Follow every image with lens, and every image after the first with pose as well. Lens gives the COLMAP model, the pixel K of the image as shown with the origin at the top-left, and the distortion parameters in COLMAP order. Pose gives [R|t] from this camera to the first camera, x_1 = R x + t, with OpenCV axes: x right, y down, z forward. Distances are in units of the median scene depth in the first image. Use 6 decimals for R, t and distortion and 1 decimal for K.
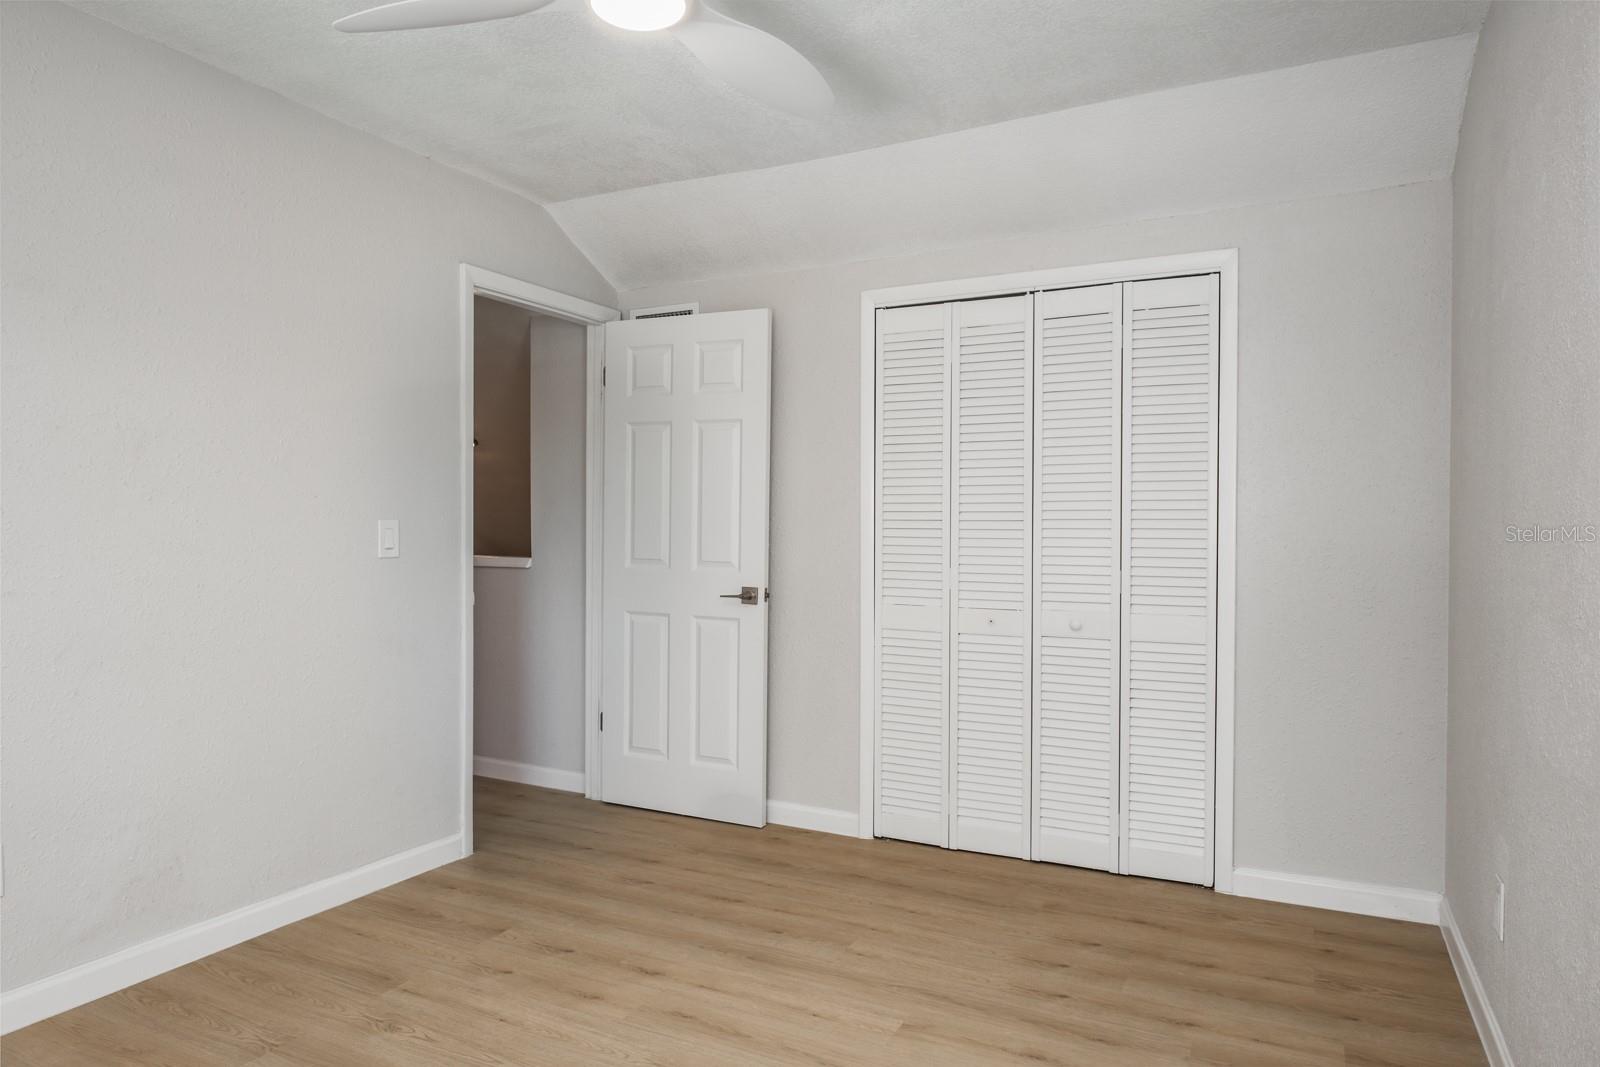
lens RADIAL K [[996.5, 0, 806.3], [0, 996.5, 538.6], [0, 0, 1]] dist [-0.006022, -0.000254]
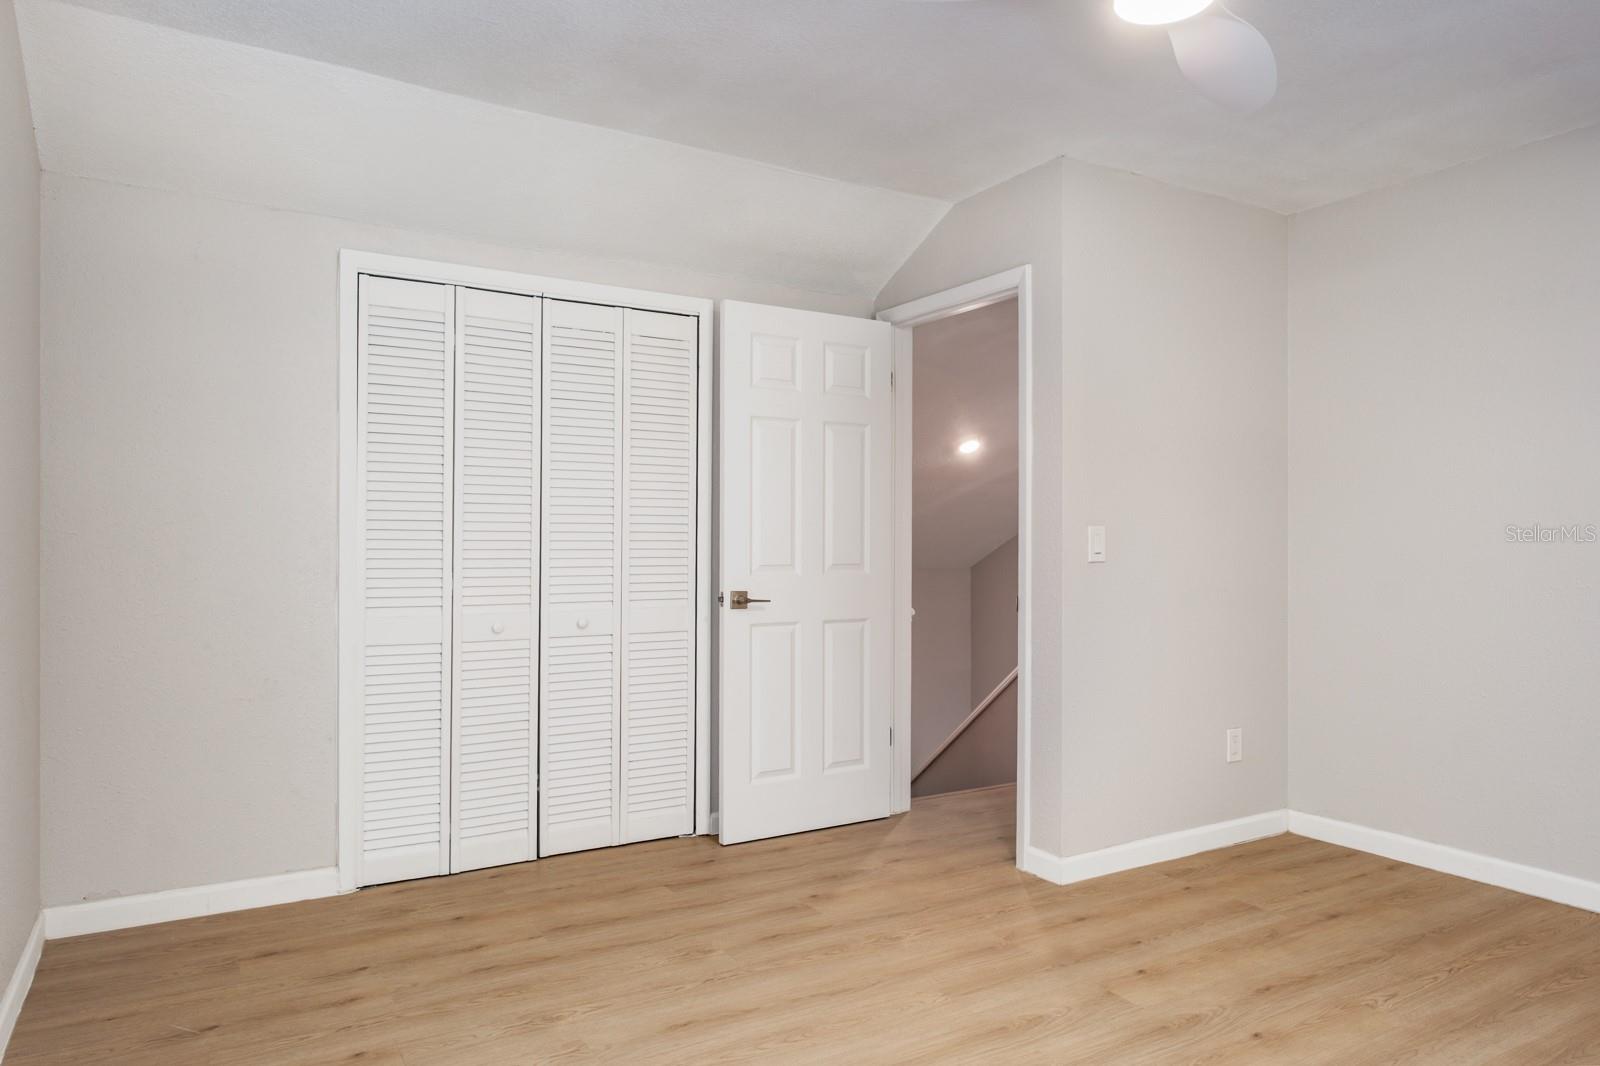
lens RADIAL K [[996.5, 0, 807.7], [0, 996.5, 540.5], [0, 0, 1]] dist [-0.006022, -0.000254]
pose [[0.538960, 0.000305, 0.842332, -0.446893], [-0.001221, 0.999999, 0.000420, -0.001076], [-0.842331, -0.001255, 0.538960, 0.213502]]
